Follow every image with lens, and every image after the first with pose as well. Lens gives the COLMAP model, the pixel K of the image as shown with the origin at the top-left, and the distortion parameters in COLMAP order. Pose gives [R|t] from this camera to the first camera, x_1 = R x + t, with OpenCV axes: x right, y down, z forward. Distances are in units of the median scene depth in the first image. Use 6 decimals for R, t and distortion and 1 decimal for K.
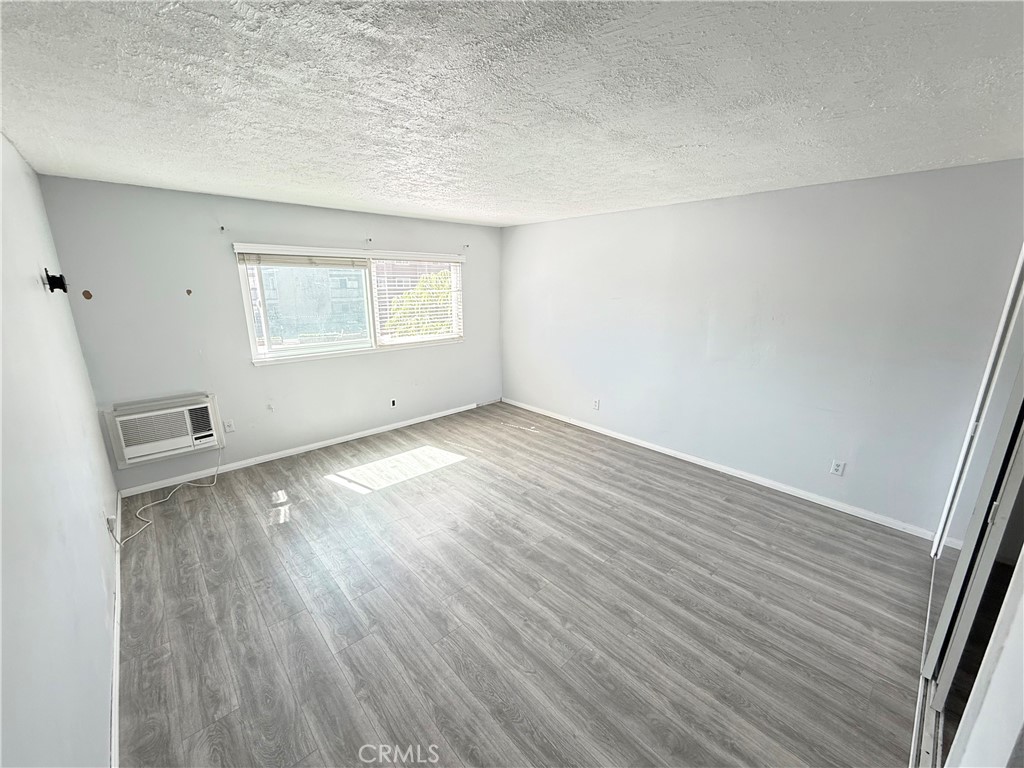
lens RADIAL K [[410.1, 0, 514.0], [0, 410.1, 384.7], [0, 0, 1]] dist [0.002478, 0.000215]
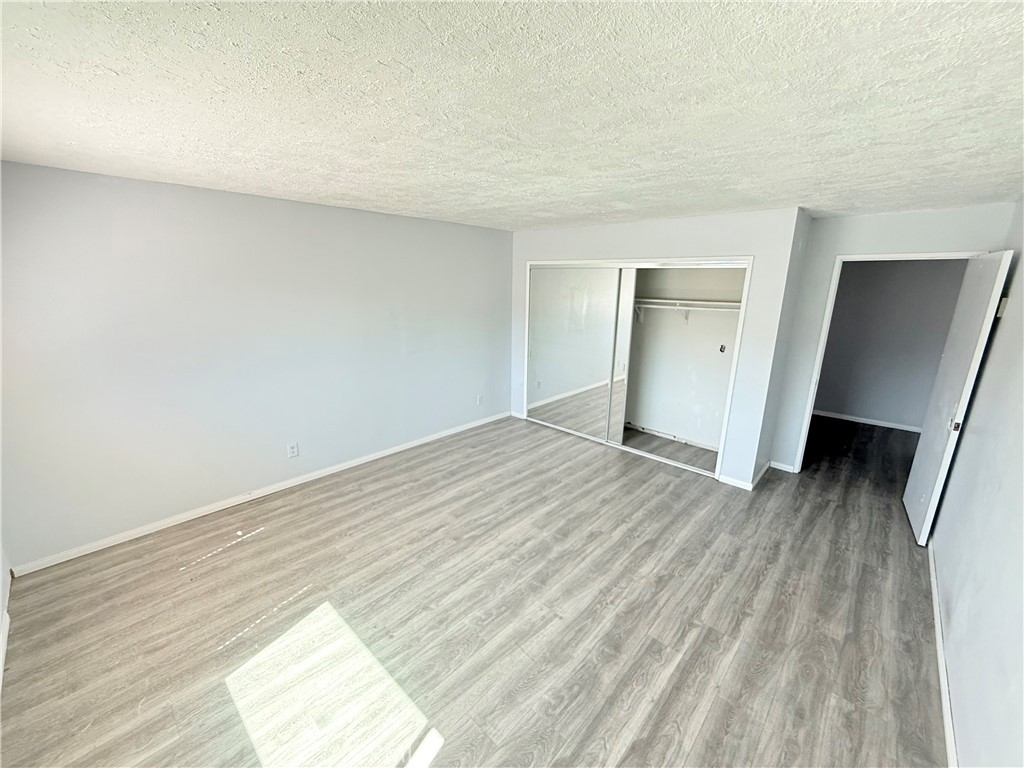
lens RADIAL K [[410.1, 0, 513.9], [0, 410.1, 384.8], [0, 0, 1]] dist [0.002478, 0.000215]
pose [[-0.075401, -0.250032, 0.965297, -0.805634], [0.233293, 0.936763, 0.260864, -0.254012], [-0.969479, 0.244866, -0.012303, 0.903905]]
